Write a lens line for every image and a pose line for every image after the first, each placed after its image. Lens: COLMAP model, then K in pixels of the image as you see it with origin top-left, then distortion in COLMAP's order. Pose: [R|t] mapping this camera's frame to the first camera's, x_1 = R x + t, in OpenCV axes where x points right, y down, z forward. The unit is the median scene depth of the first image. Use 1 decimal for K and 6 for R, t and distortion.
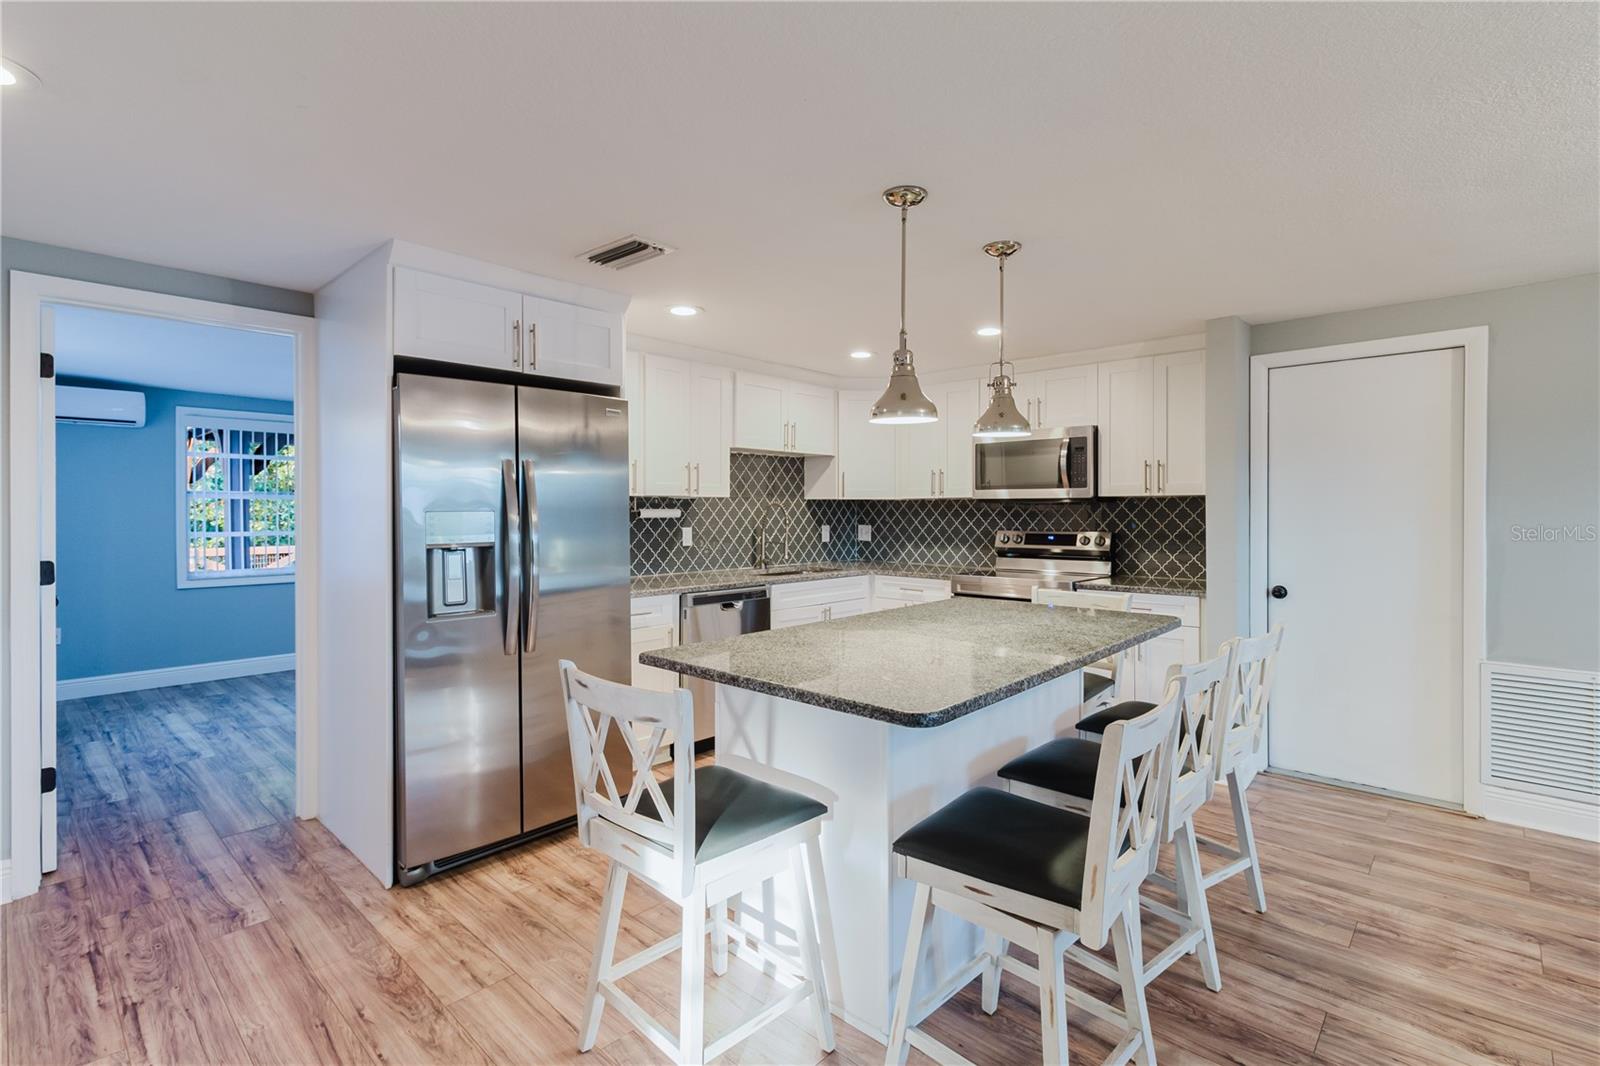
lens RADIAL K [[744.3, 0, 812.2], [0, 744.3, 509.8], [0, 0, 1]] dist [0.003327, -0.000317]
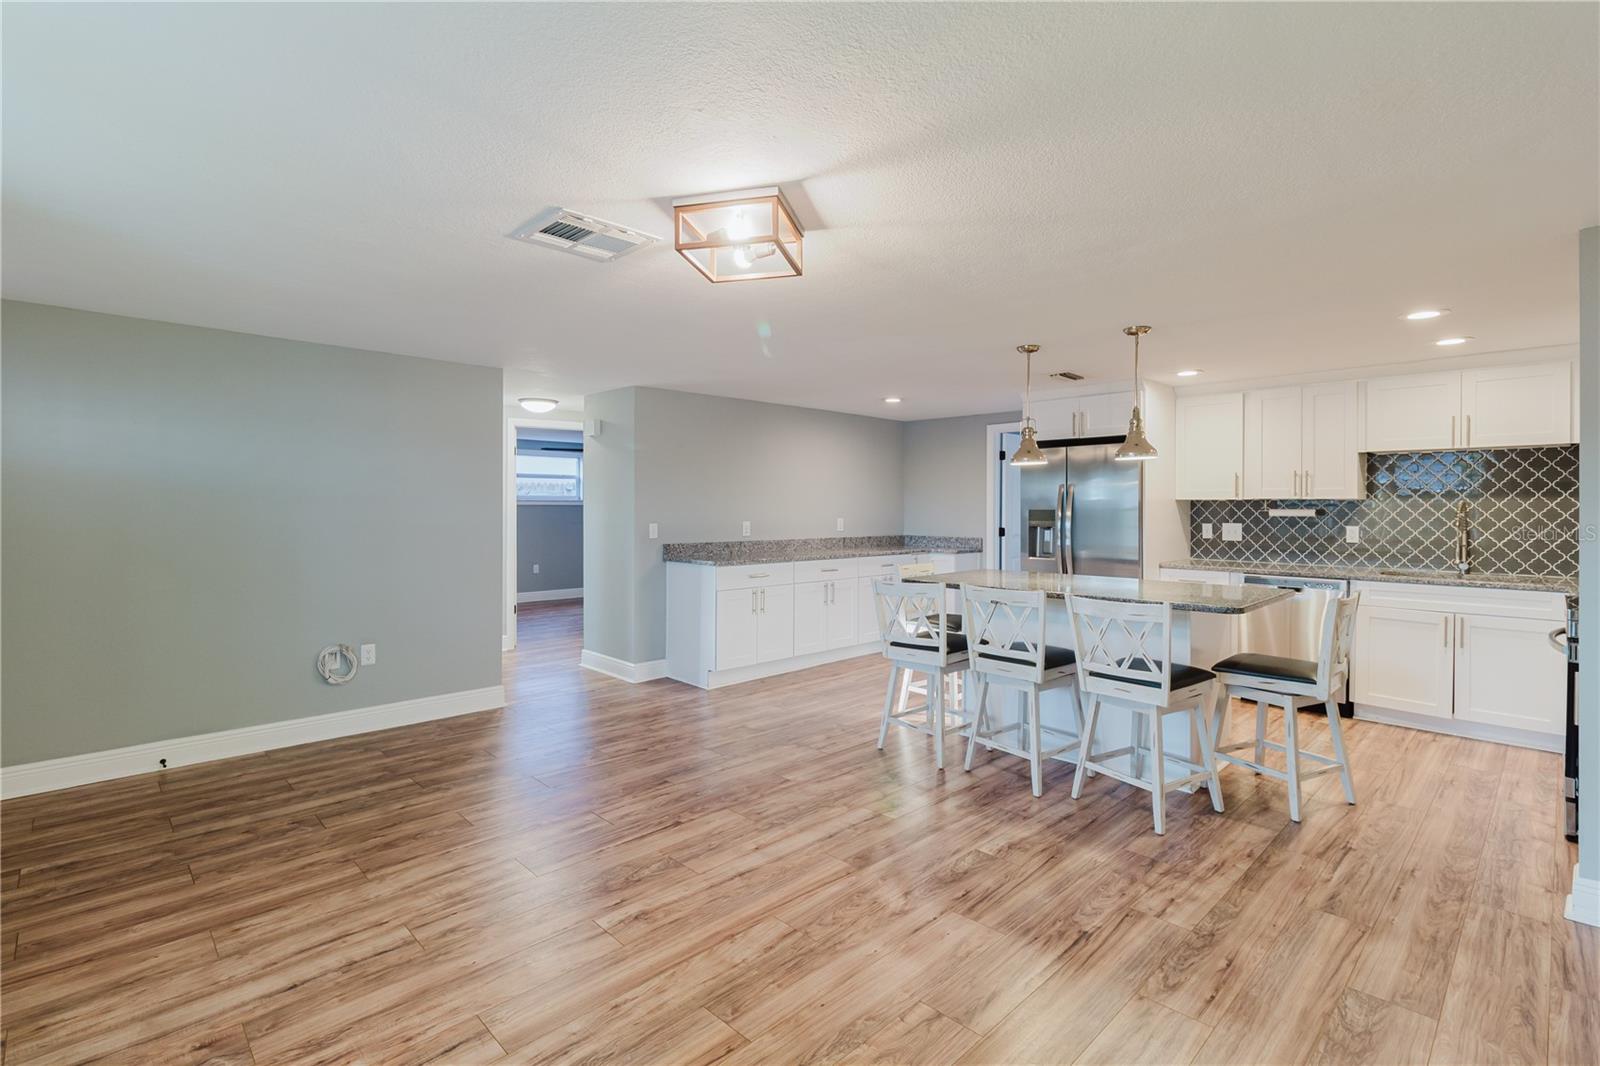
lens RADIAL K [[744.3, 0, 807.9], [0, 744.3, 506.8], [0, 0, 1]] dist [0.003327, -0.000317]
pose [[-0.052908, 0.001290, -0.998599, 0.988017], [-0.002083, 0.999997, 0.001402, -0.004863], [0.998597, 0.002154, -0.052905, 0.250733]]
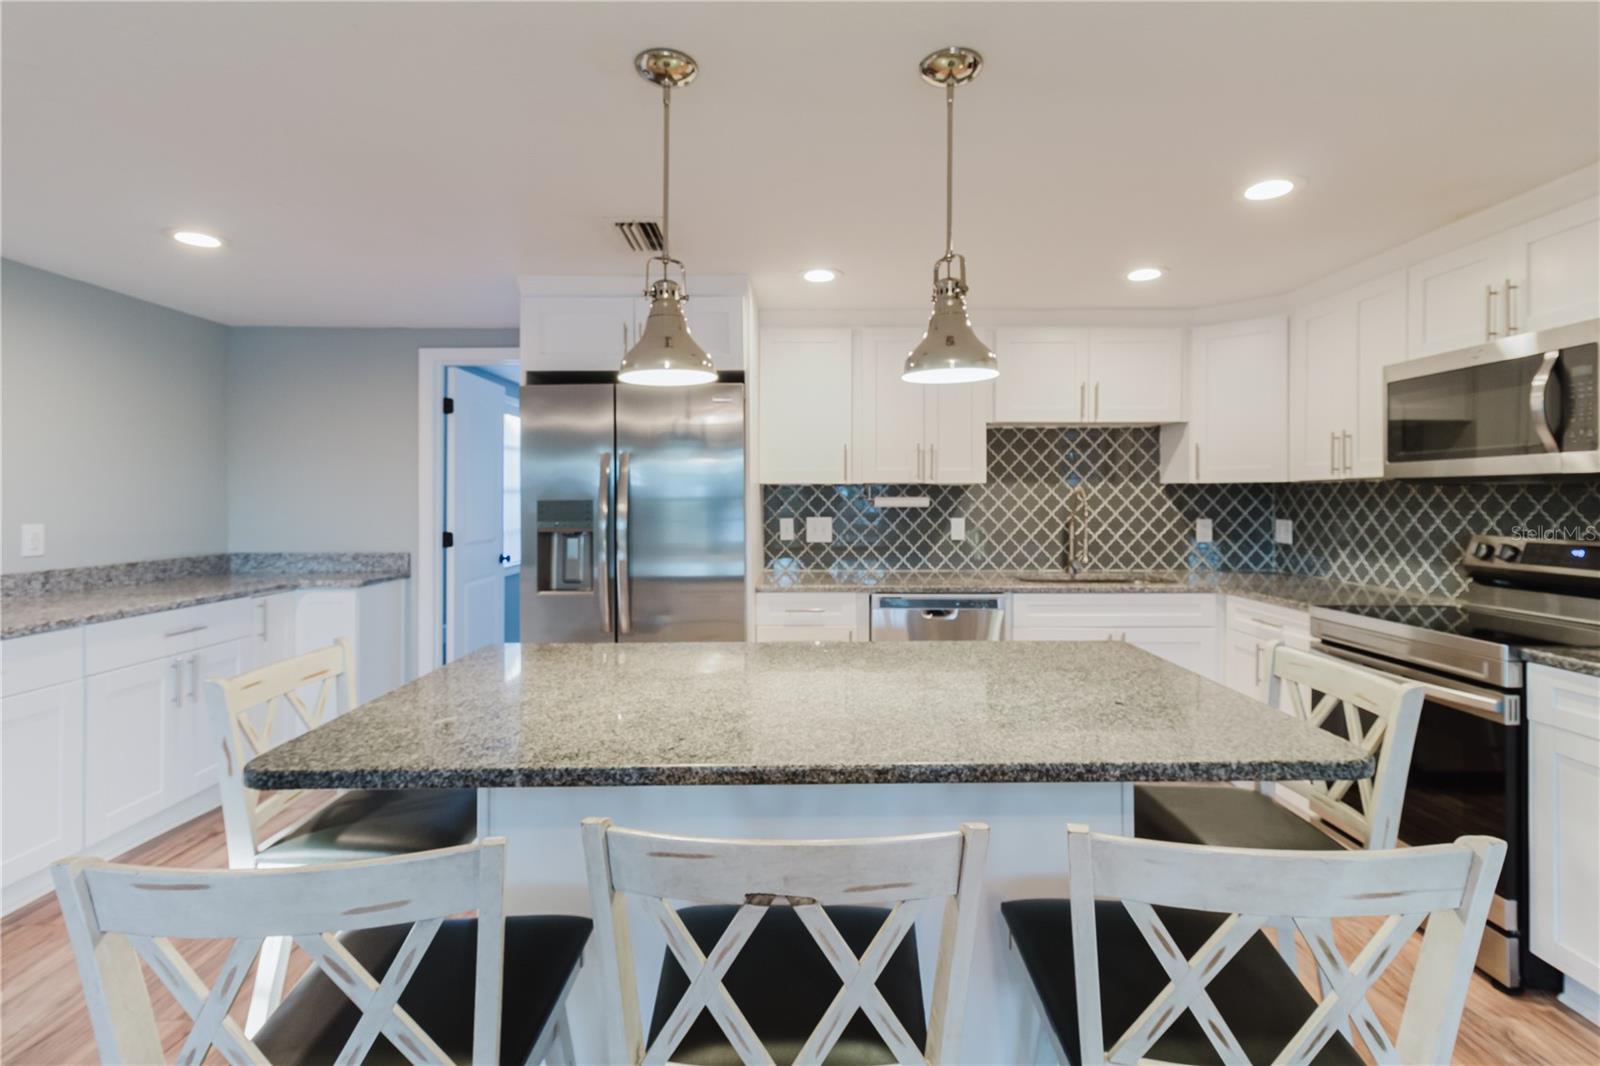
lens RADIAL K [[744.3, 0, 803.3], [0, 744.3, 496.7], [0, 0, 1]] dist [0.003327, -0.000317]
pose [[0.672450, -0.002743, -0.740138, 0.350577], [0.002194, 0.999996, -0.001713, -0.000283], [0.740139, -0.000472, 0.672453, 0.291123]]
